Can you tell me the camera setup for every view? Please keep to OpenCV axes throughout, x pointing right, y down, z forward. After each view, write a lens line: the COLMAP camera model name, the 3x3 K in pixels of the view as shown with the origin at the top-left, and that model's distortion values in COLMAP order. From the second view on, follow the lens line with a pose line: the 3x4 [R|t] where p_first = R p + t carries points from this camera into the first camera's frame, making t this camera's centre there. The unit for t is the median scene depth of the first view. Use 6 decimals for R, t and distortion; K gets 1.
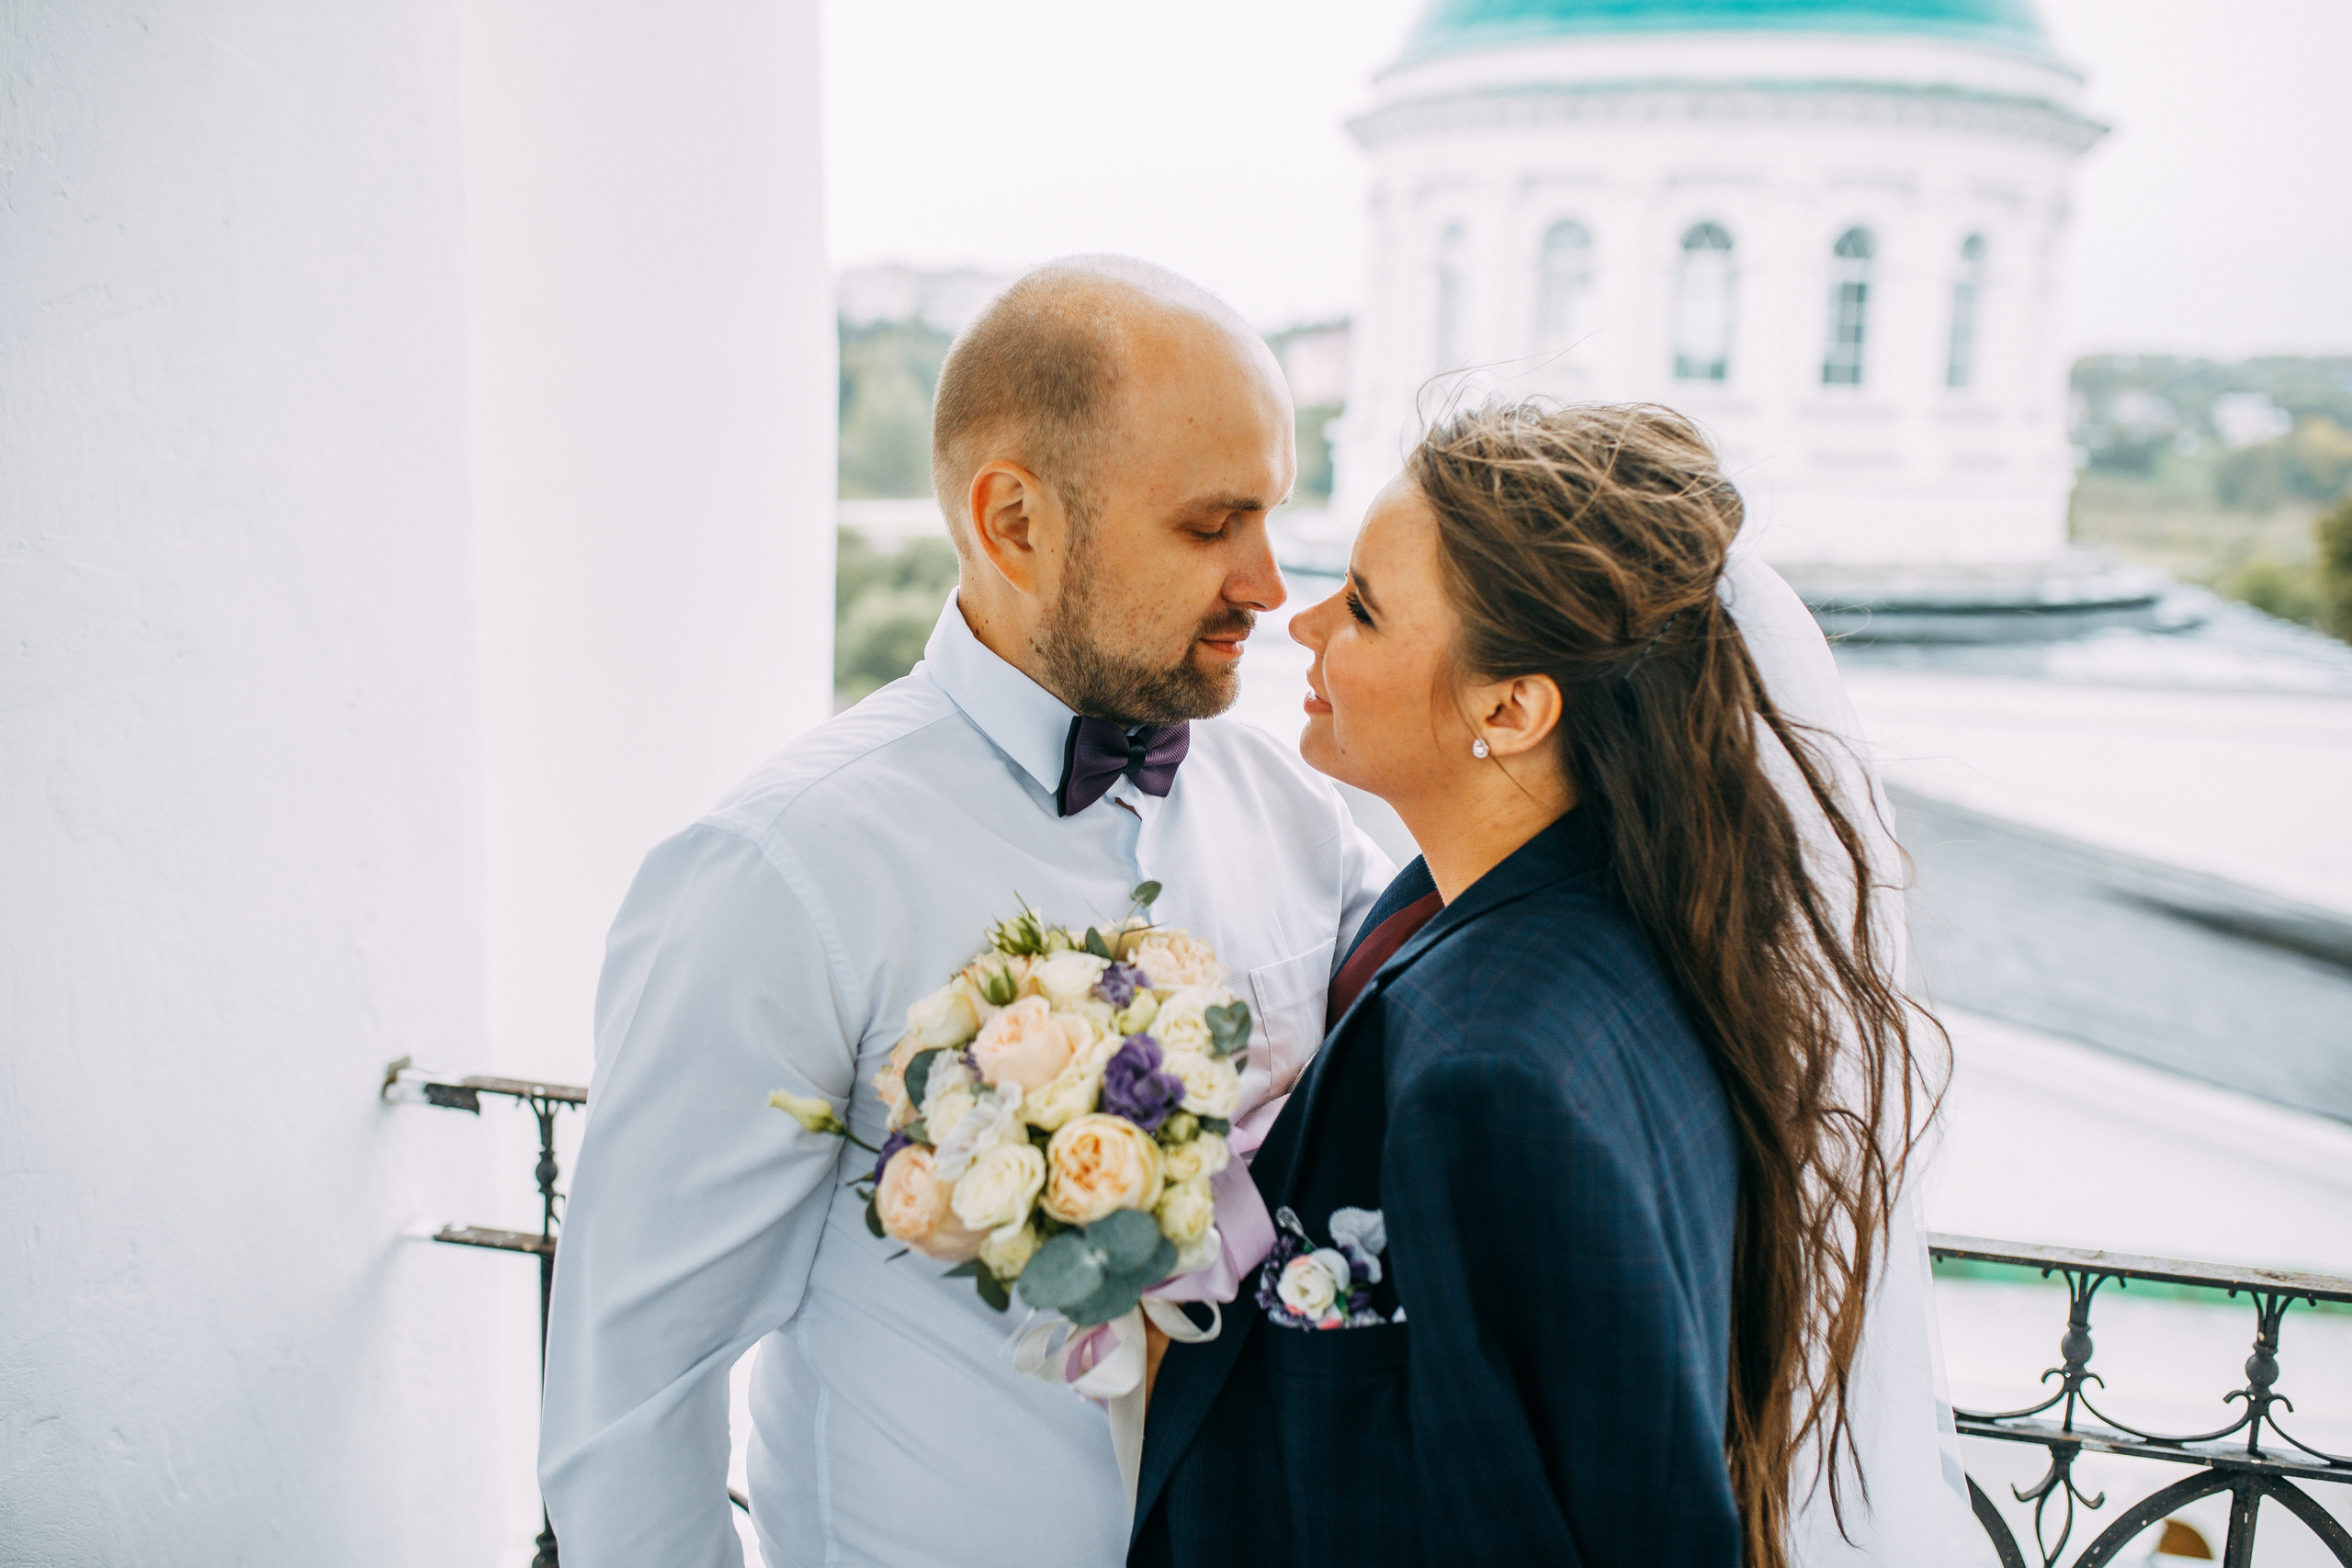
lens RADIAL K [[2272.3, 0, 1163.7], [0, 2272.3, 769.0], [0, 0, 1]] dist [-0.115291, 0.000000]
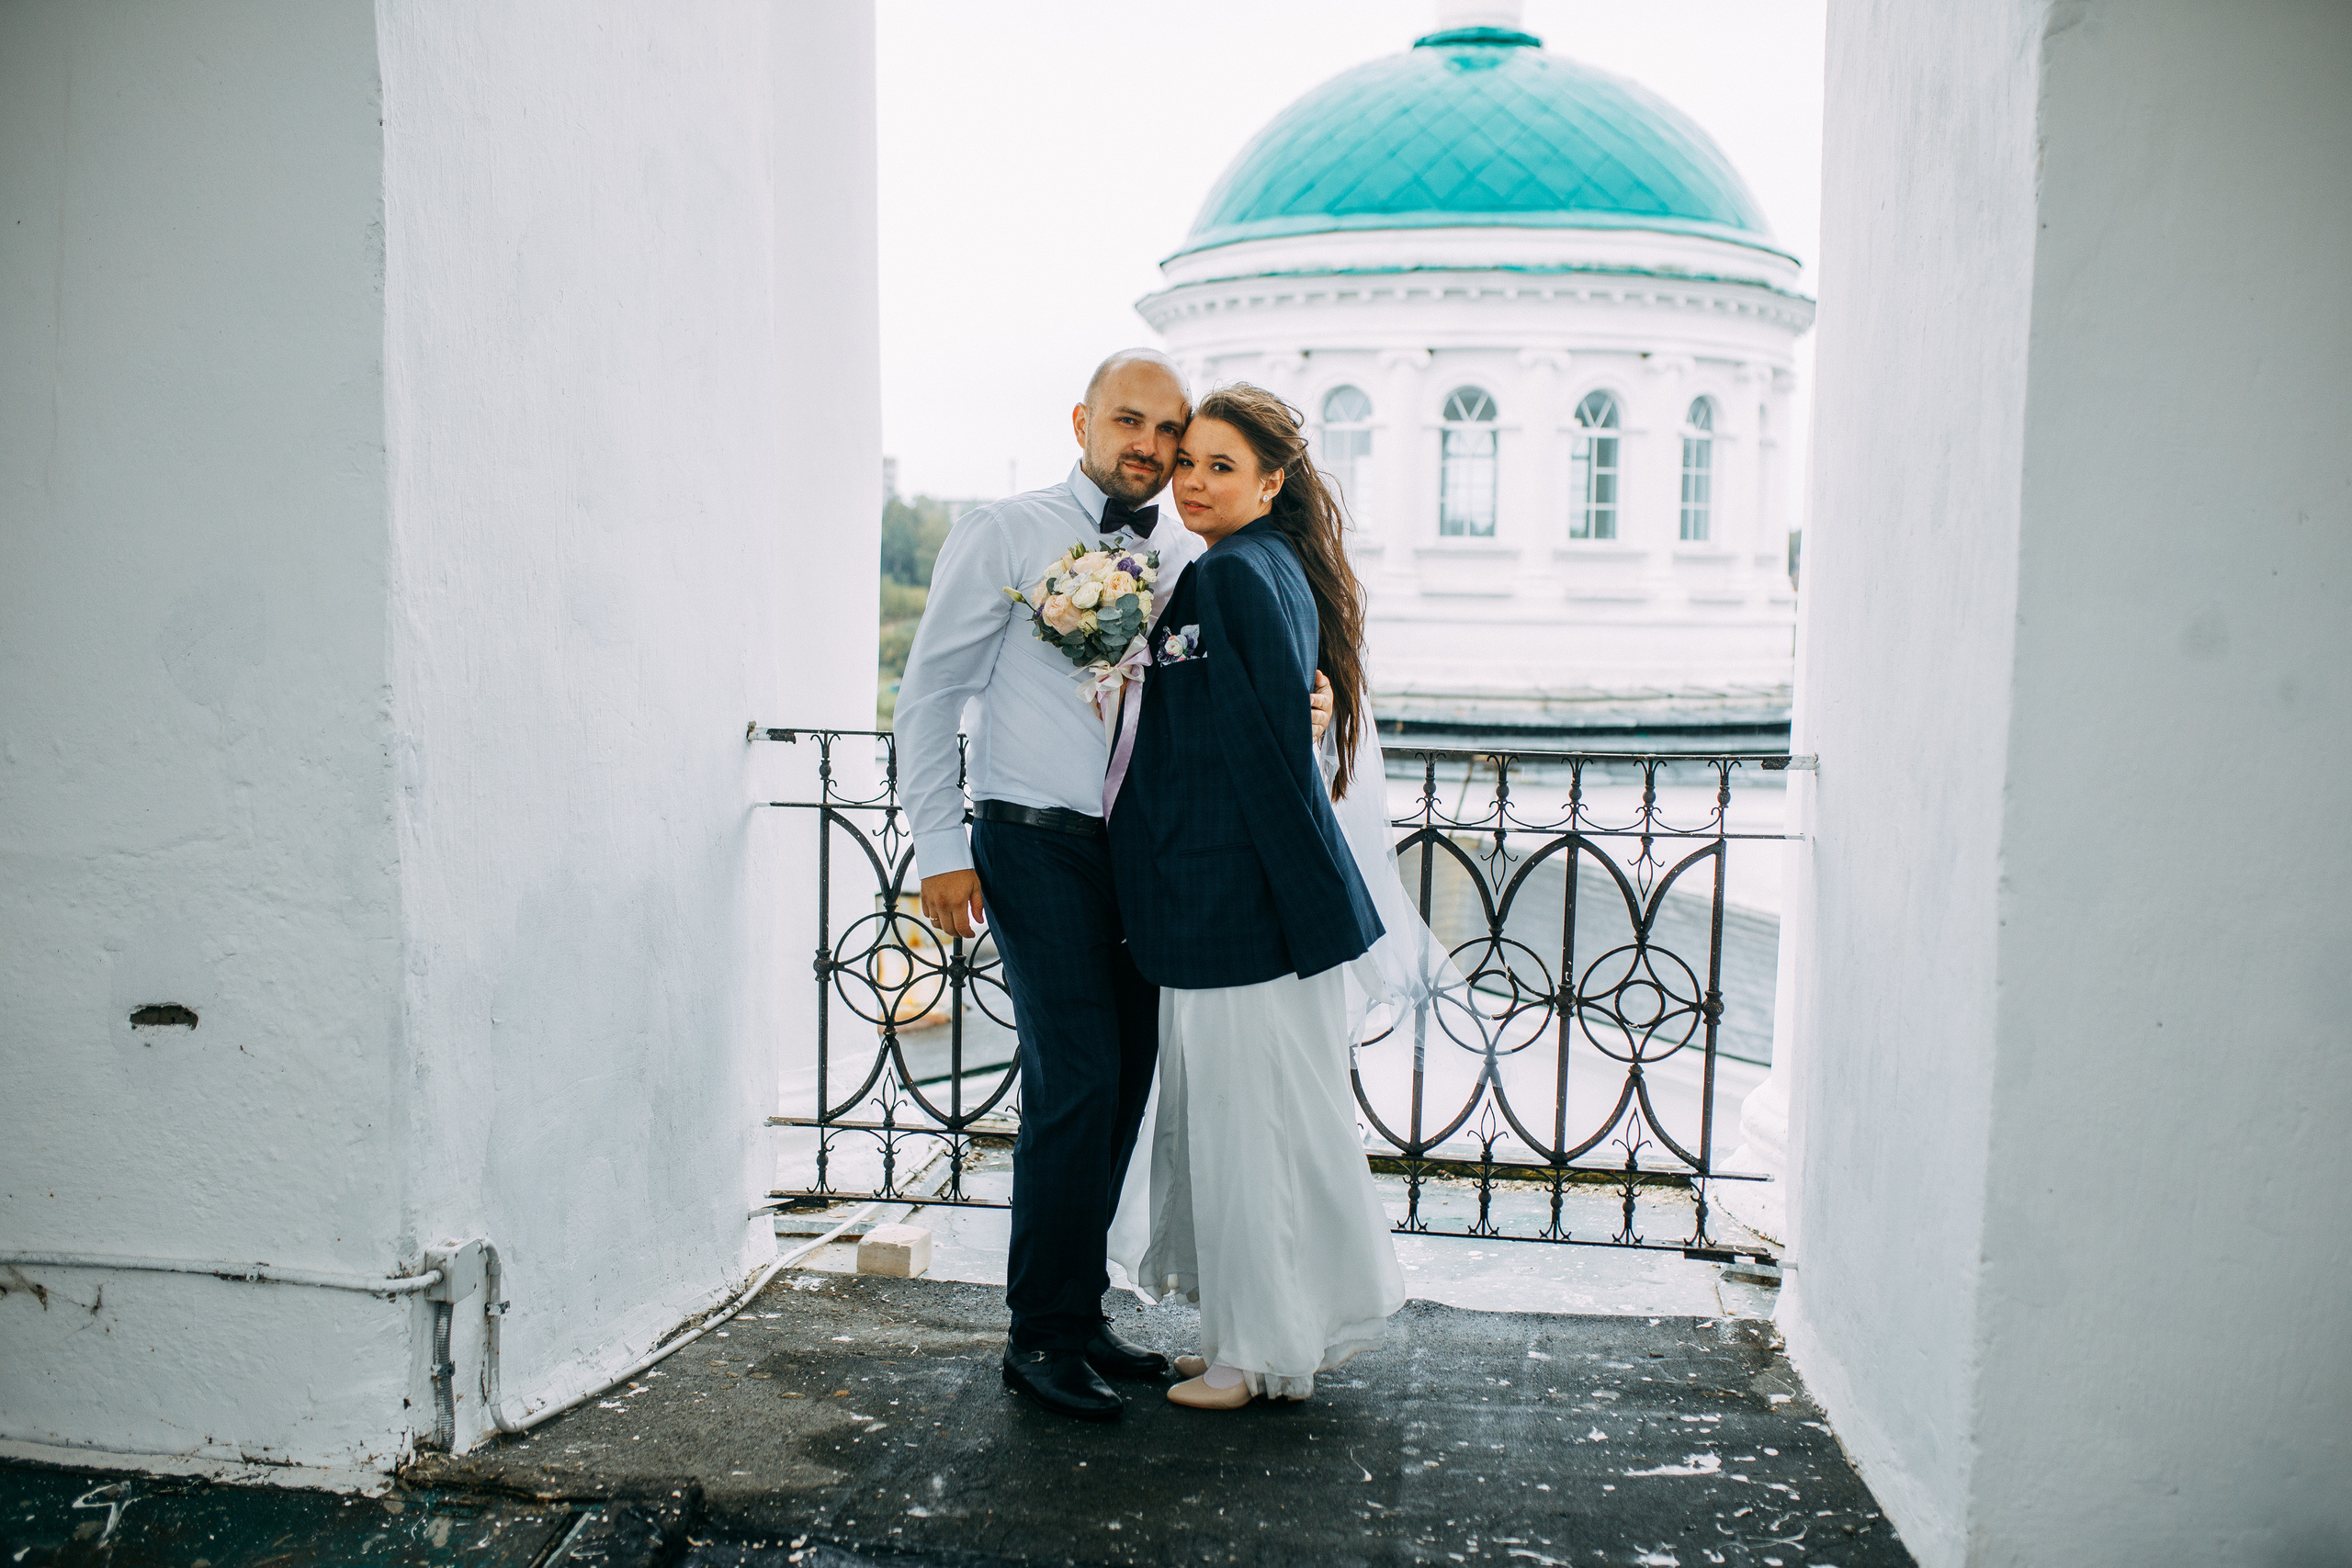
lens RADIAL K [[2272.3, 0, 1192.7], [0, 2272.3, 786.1], [0, 0, 1]] dist [-0.115291, 0.000000]
pose [[0.994830, -0.012862, 0.100741, -0.144023], [0.019805, 0.997473, -0.068224, 0.350164], [-0.099609, 0.069866, 0.992571, -1.190896]]
